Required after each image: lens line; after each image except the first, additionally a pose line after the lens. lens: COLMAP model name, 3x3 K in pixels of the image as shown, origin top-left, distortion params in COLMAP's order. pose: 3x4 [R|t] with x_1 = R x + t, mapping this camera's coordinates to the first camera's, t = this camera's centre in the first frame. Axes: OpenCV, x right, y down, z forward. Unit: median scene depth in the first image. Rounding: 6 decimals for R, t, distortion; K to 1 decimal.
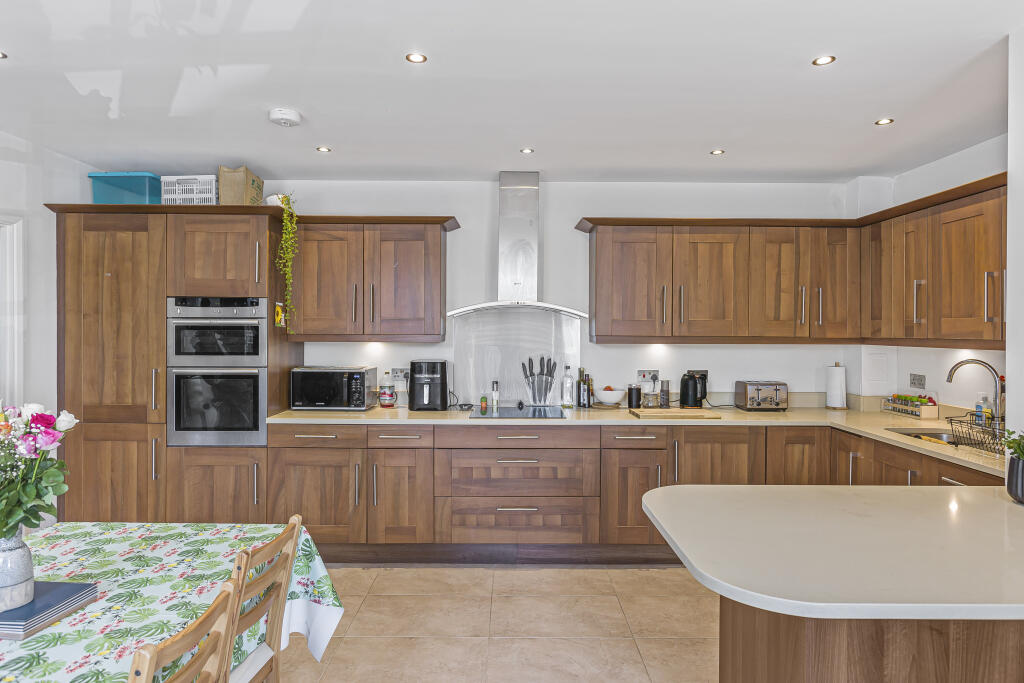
lens RADIAL K [[613.8, 0, 513.1], [0, 613.8, 332.7], [0, 0, 1]] dist [0.002863, 0.001381]
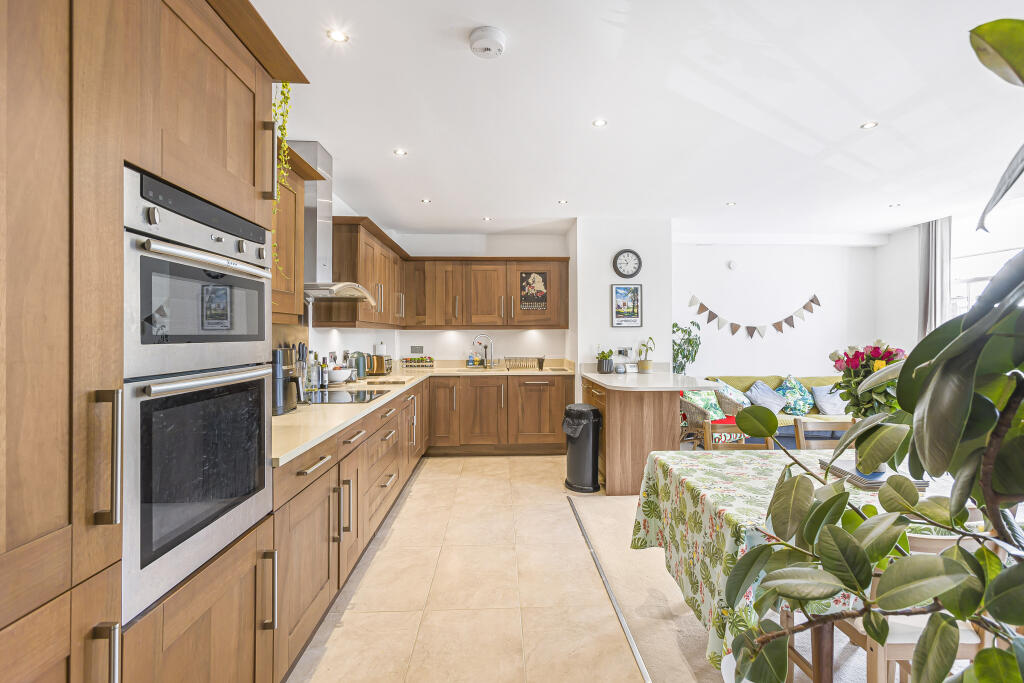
lens RADIAL K [[468.2, 0, 515.8], [0, 468.2, 337.7], [0, 0, 1]] dist [-0.017583, 0.017304]
pose [[-0.031203, -0.011523, 0.999447, -0.779030], [0.009416, 0.999886, 0.011822, 0.029859], [-0.999469, 0.009780, -0.031091, 0.770835]]
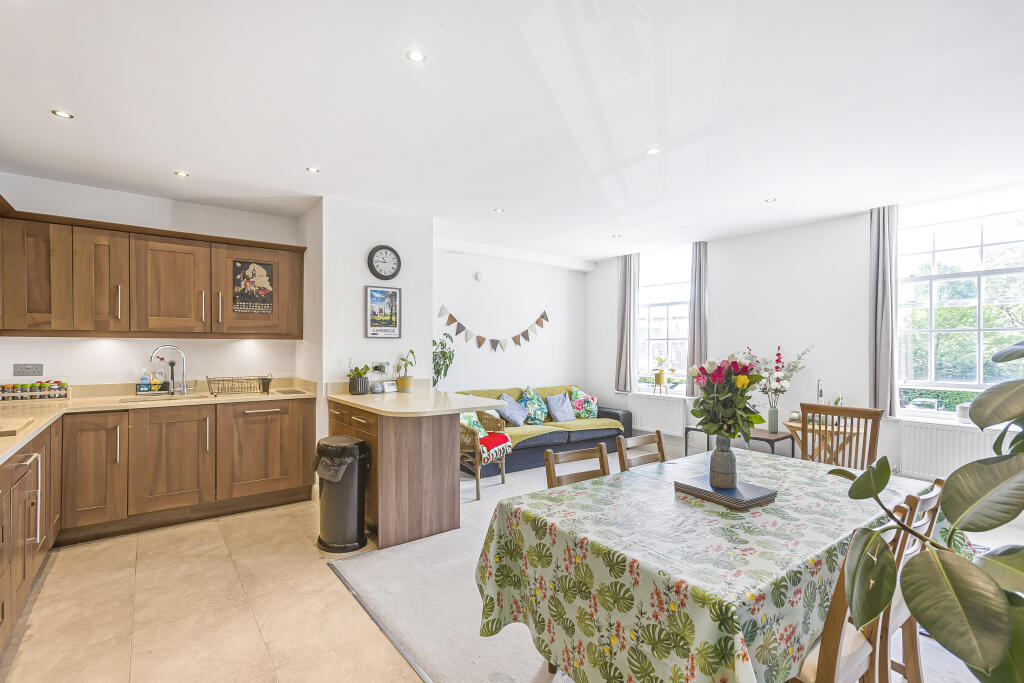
lens RADIAL K [[478.0, 0, 511.1], [0, 478.0, 351.6], [0, 0, 1]] dist [-0.015278, 0.018881]
pose [[-0.600679, -0.014711, 0.799355, -0.573163], [-0.001259, 0.999847, 0.017454, 0.030399], [-0.799490, 0.009478, -0.600605, 0.849807]]
